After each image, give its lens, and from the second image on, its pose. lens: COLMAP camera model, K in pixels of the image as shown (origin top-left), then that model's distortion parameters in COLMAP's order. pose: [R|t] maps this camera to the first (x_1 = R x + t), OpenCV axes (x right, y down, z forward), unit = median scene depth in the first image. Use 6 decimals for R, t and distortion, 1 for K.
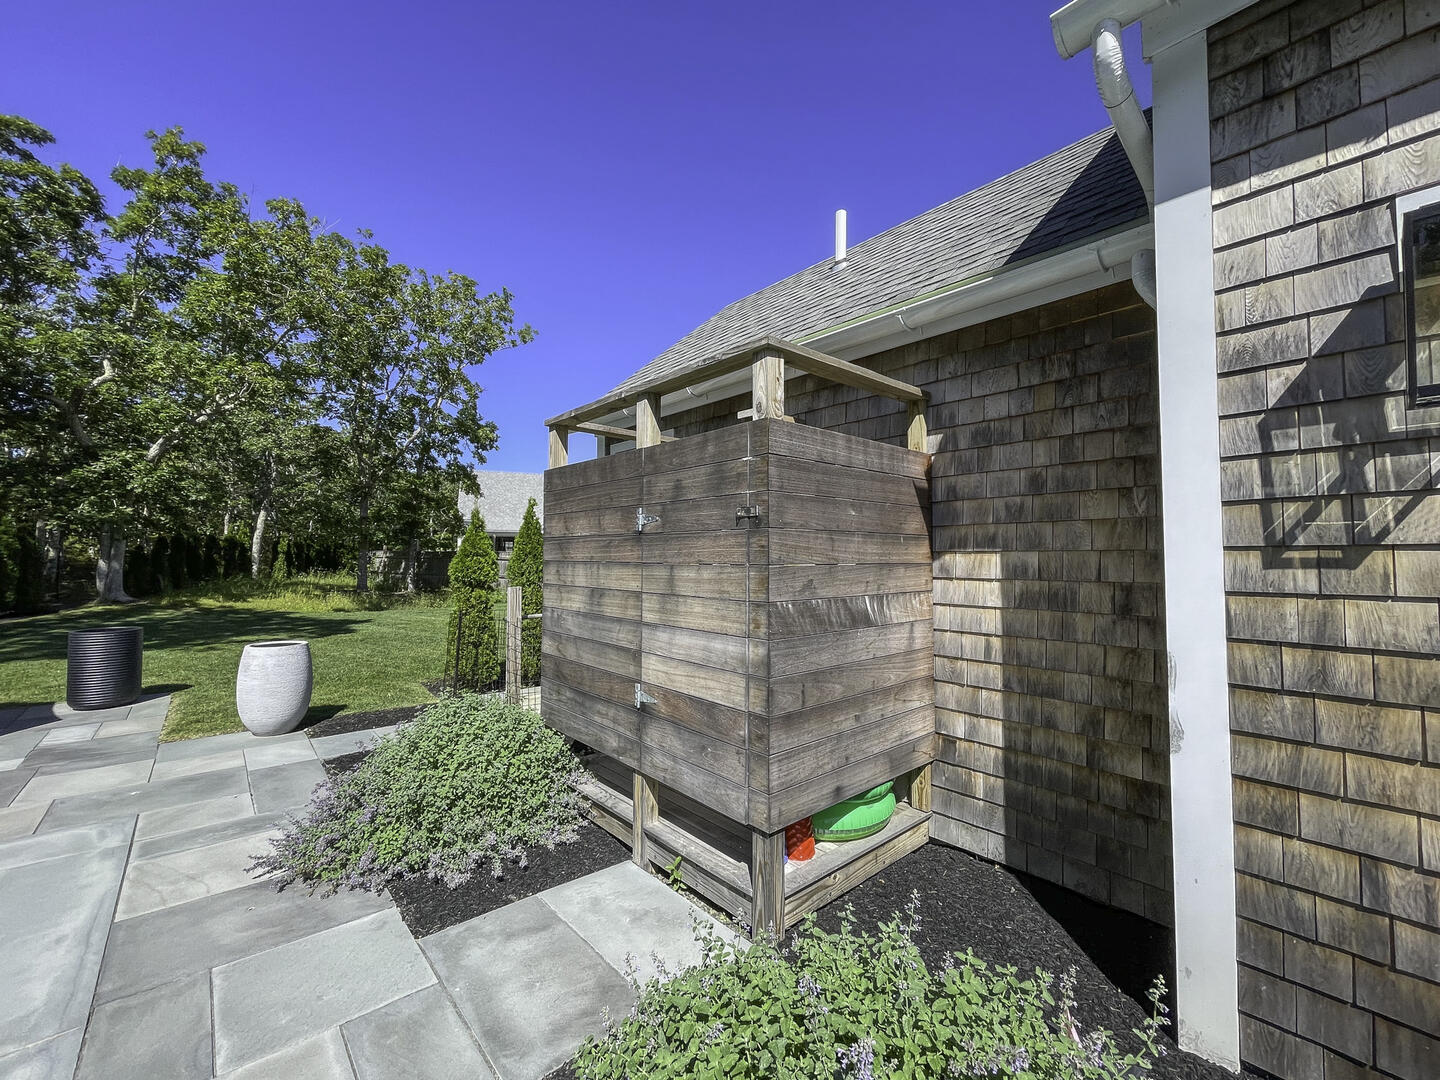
lens RADIAL K [[593.2, 0, 718.7], [0, 593.2, 533.0], [0, 0, 1]] dist [0.000939, 0.000433]
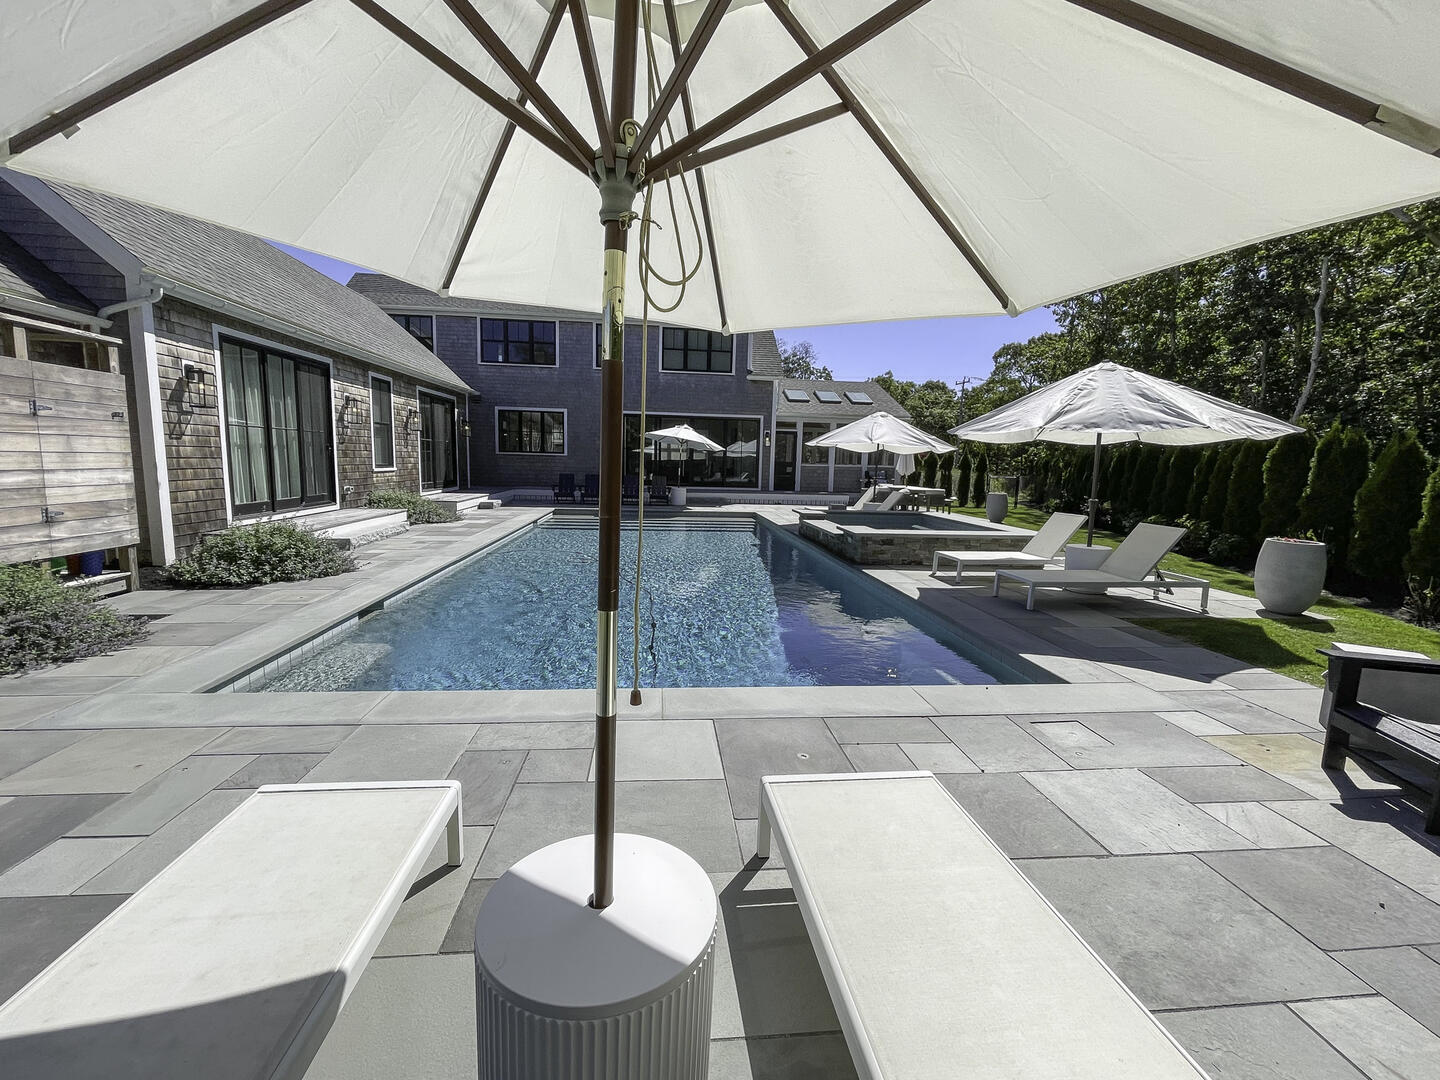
lens RADIAL K [[593.2, 0, 718.7], [0, 593.2, 533.0], [0, 0, 1]] dist [0.000939, 0.000433]
pose [[-0.819843, -0.096664, 0.564369, -3.101375], [-0.056128, 0.994467, 0.088795, 0.085918], [-0.569830, 0.041121, -0.820733, 1.524437]]
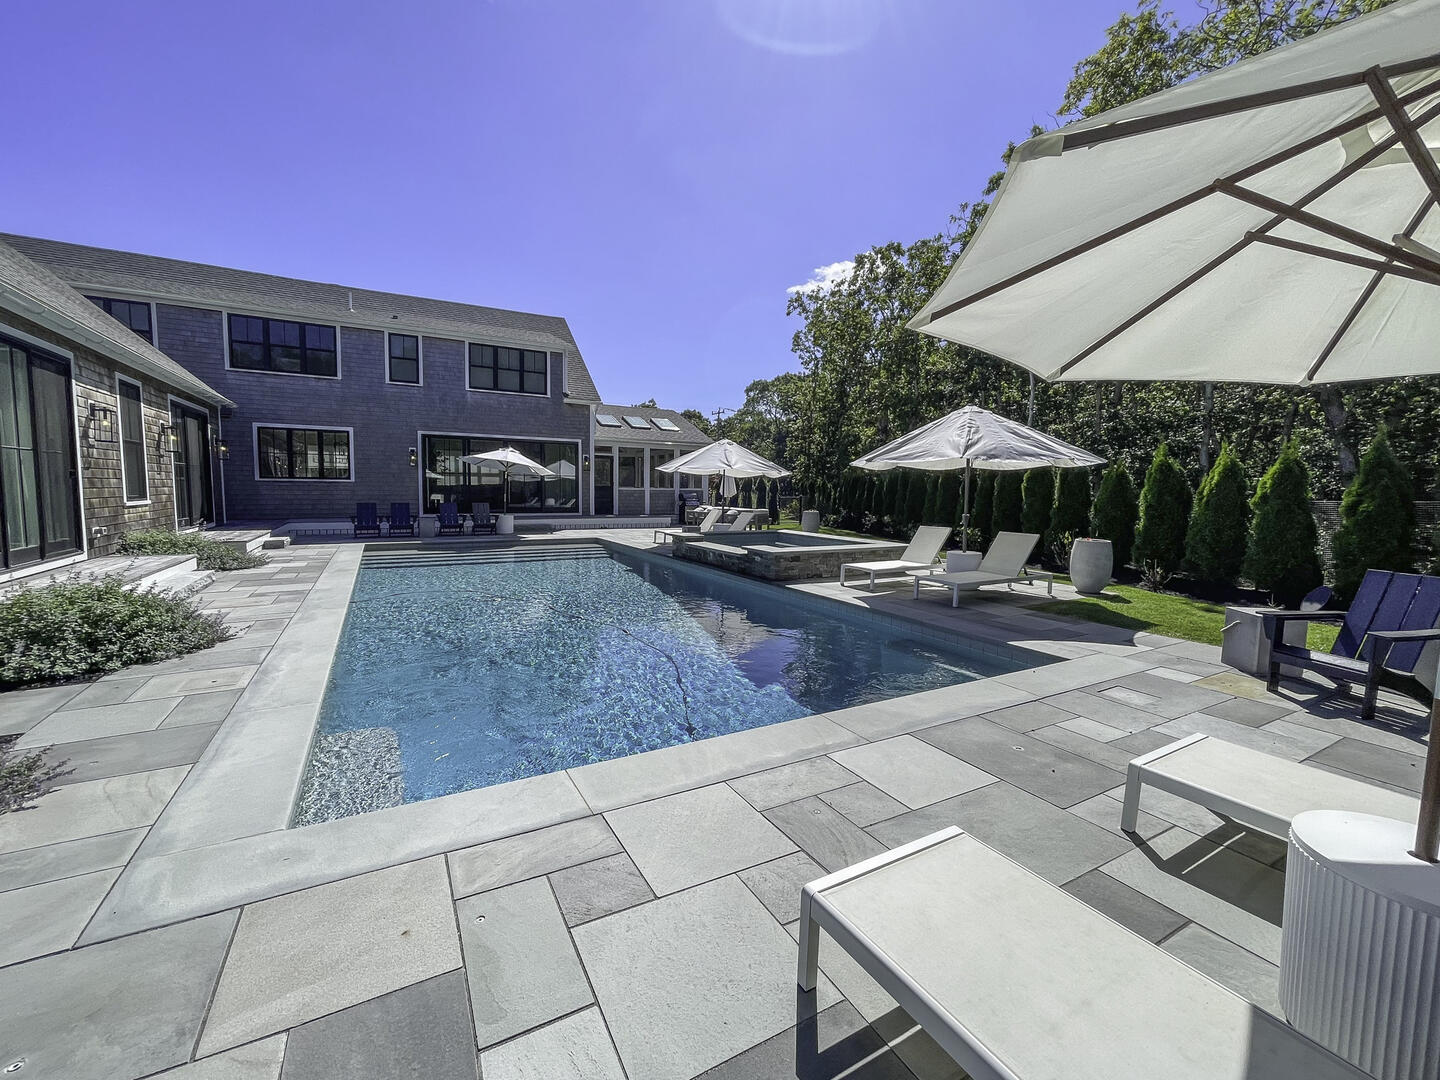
lens RADIAL K [[582.5, 0, 720.0], [0, 582.5, 540.0], [0, 0, 1]] dist [-0.001259, 0.000281]
pose [[-0.978613, -0.038158, 0.202139, -2.222959], [-0.029285, 0.998479, 0.046706, 0.109849], [-0.203614, 0.039787, -0.978242, 1.874019]]
